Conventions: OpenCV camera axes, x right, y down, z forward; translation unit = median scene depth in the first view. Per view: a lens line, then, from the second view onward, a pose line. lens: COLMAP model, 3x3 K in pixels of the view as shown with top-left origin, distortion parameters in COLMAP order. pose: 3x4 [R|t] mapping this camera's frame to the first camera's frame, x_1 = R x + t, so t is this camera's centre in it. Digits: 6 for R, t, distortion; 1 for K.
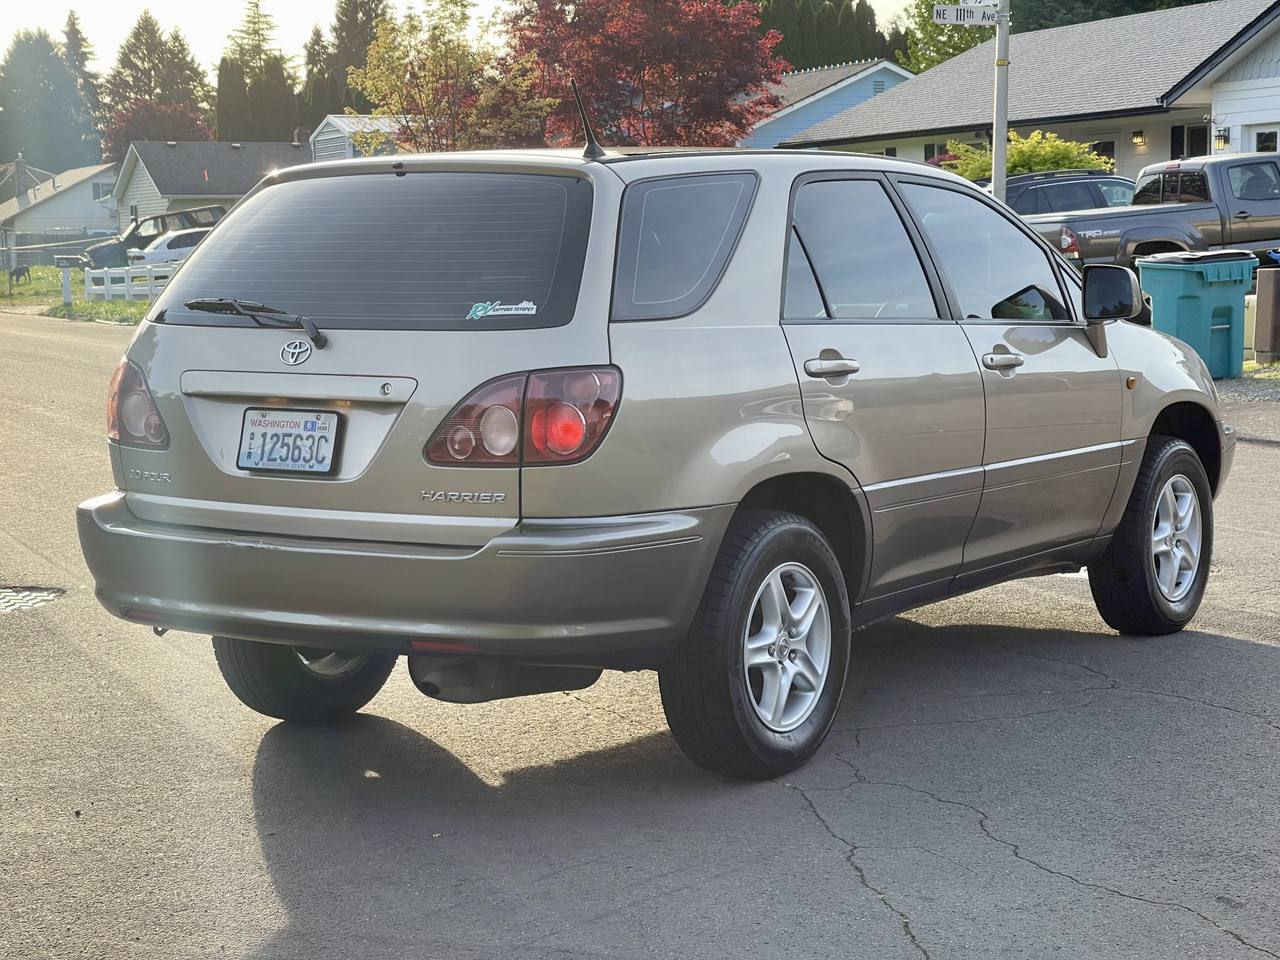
lens RADIAL K [[2287.1, 0, 640.0], [0, 2287.1, 480.0], [0, 0, 1]] dist [-0.016523, 0.116538]
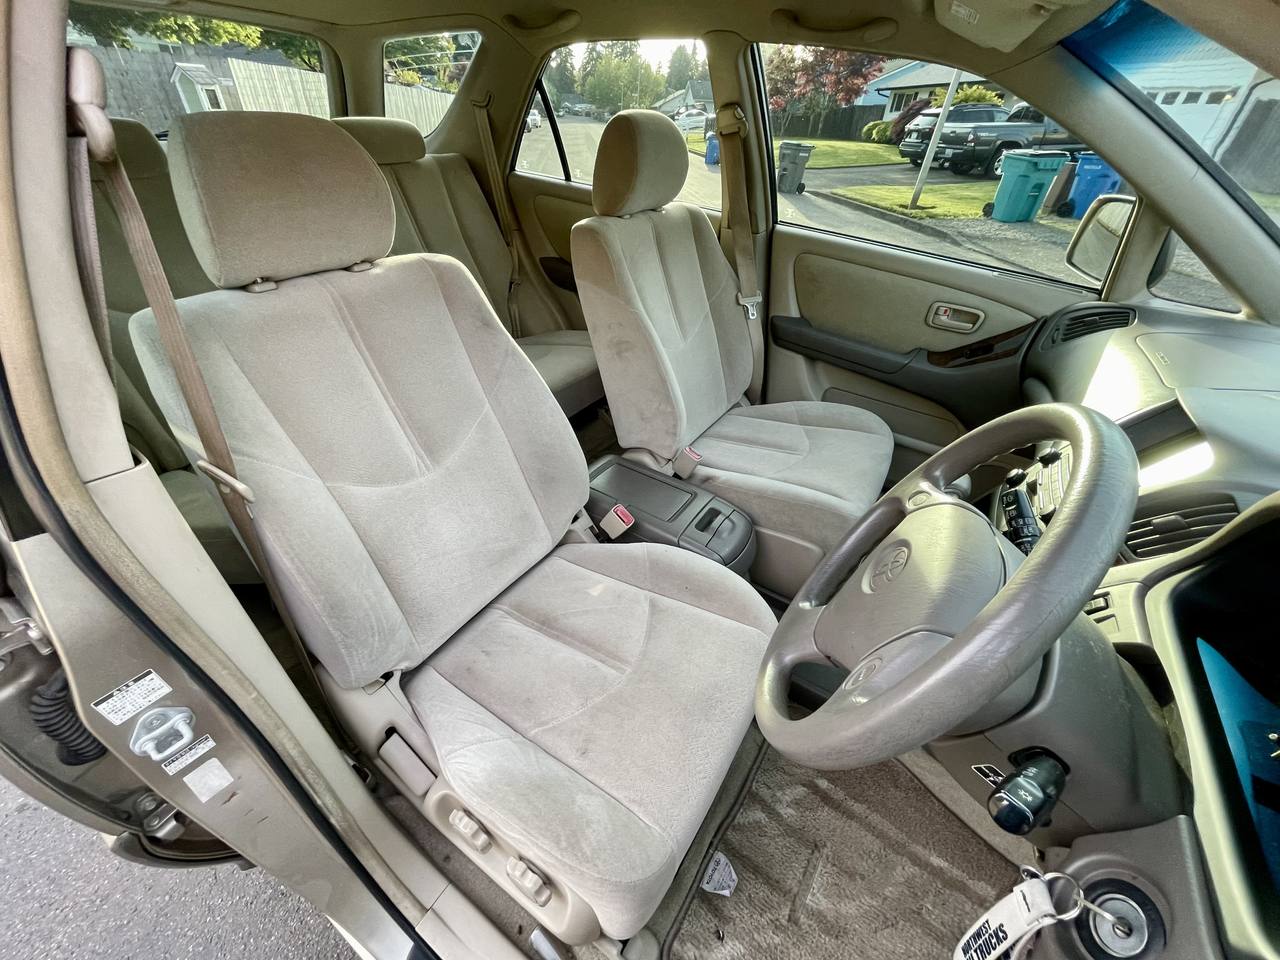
lens RADIAL K [[512.5, 0, 630.9], [0, 512.5, 478.1], [0, 0, 1]] dist [-0.001985, 0.000054]
pose [[0.947248, 0.236224, -0.216608, 0.043637], [-0.099735, 0.859545, 0.501234, -0.027207], [0.304588, -0.453189, 0.837762, 0.247208]]
